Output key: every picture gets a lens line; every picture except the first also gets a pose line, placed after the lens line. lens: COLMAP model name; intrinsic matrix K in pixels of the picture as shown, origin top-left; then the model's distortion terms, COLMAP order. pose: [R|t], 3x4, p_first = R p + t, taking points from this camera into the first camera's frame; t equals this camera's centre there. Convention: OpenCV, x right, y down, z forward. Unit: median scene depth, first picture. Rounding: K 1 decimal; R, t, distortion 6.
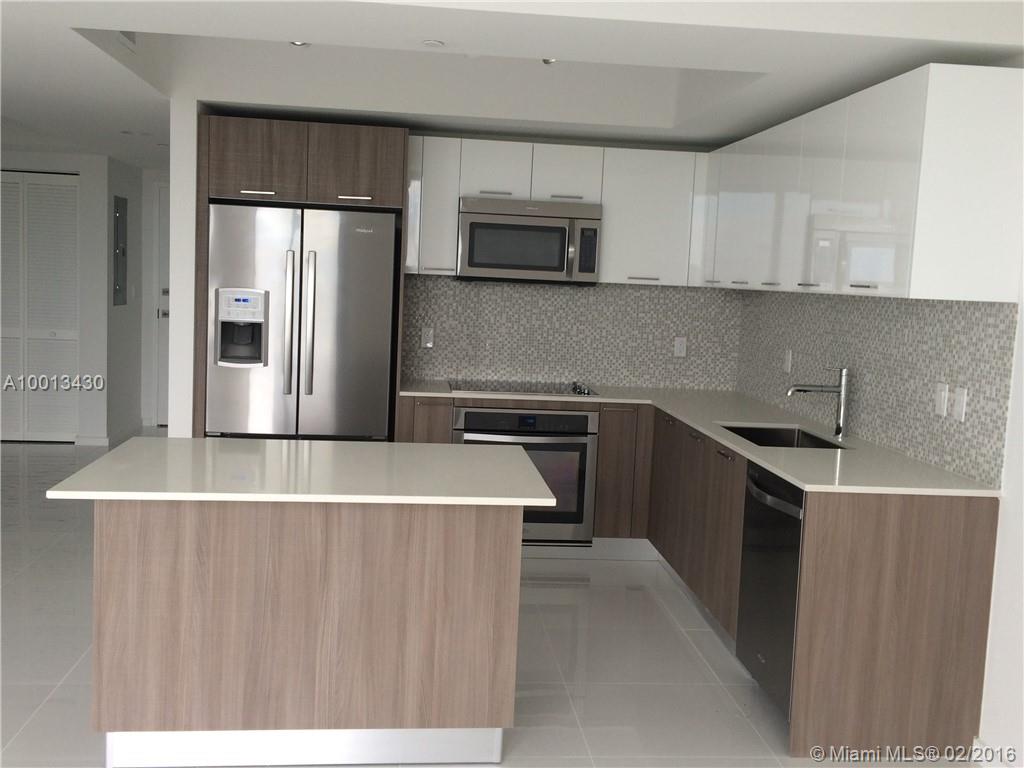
lens RADIAL K [[1064.6, 0, 517.5], [0, 1064.6, 379.0], [0, 0, 1]] dist [0.054418, 0.000291]
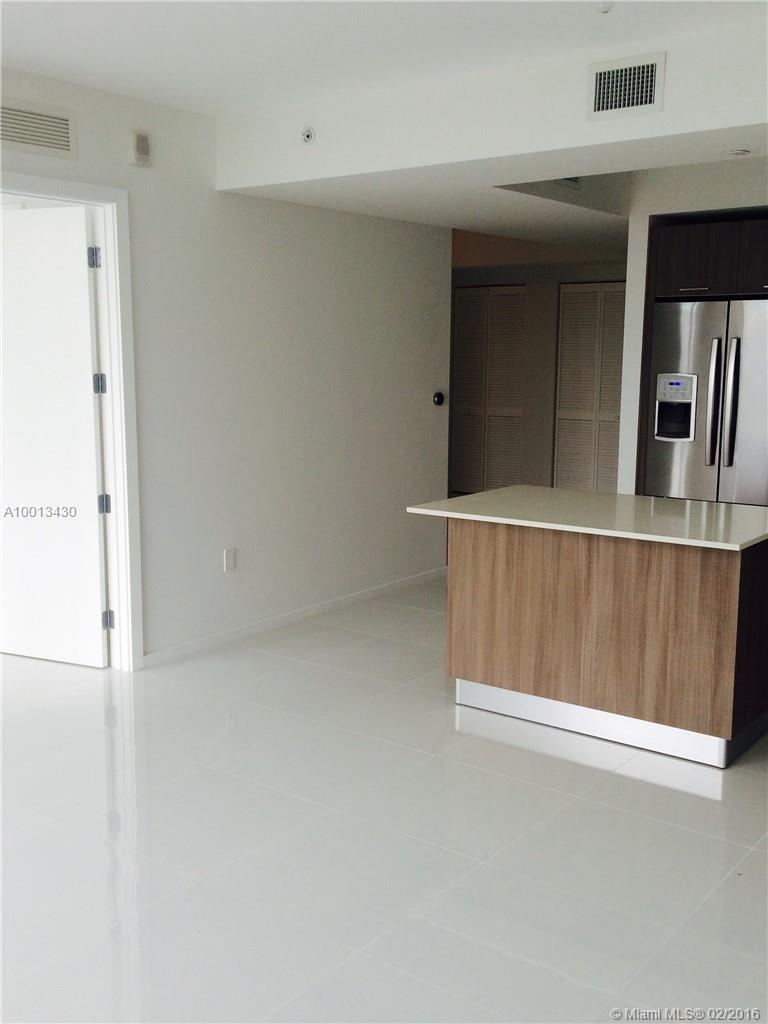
lens RADIAL K [[1064.6, 0, 391.5], [0, 1064.6, 513.4], [0, 0, 1]] dist [0.054418, 0.000291]
pose [[0.732866, 0.062675, -0.677480, 0.314096], [-0.037070, 0.997947, 0.052221, 0.018147], [0.679363, -0.013157, 0.733685, -0.071840]]
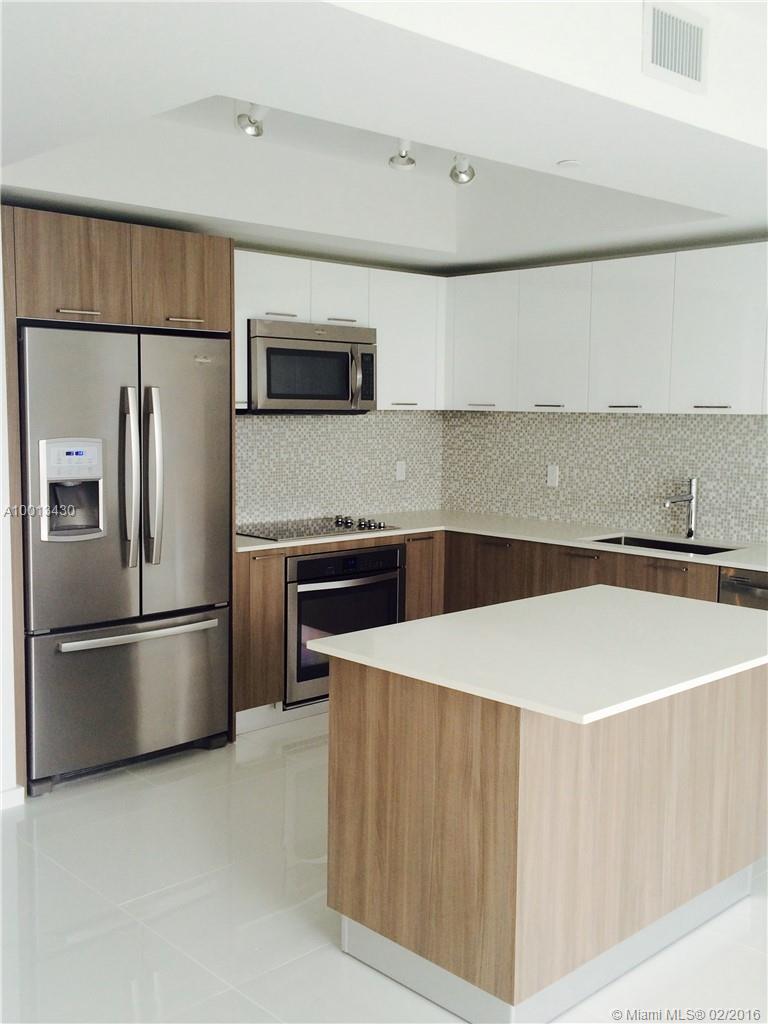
lens RADIAL K [[1064.6, 0, 391.5], [0, 1064.6, 513.4], [0, 0, 1]] dist [0.054418, 0.000291]
pose [[0.786264, -0.100151, 0.609720, -0.545530], [0.084590, 0.994933, 0.054341, -0.052811], [-0.612072, 0.008850, 0.790752, 0.252311]]
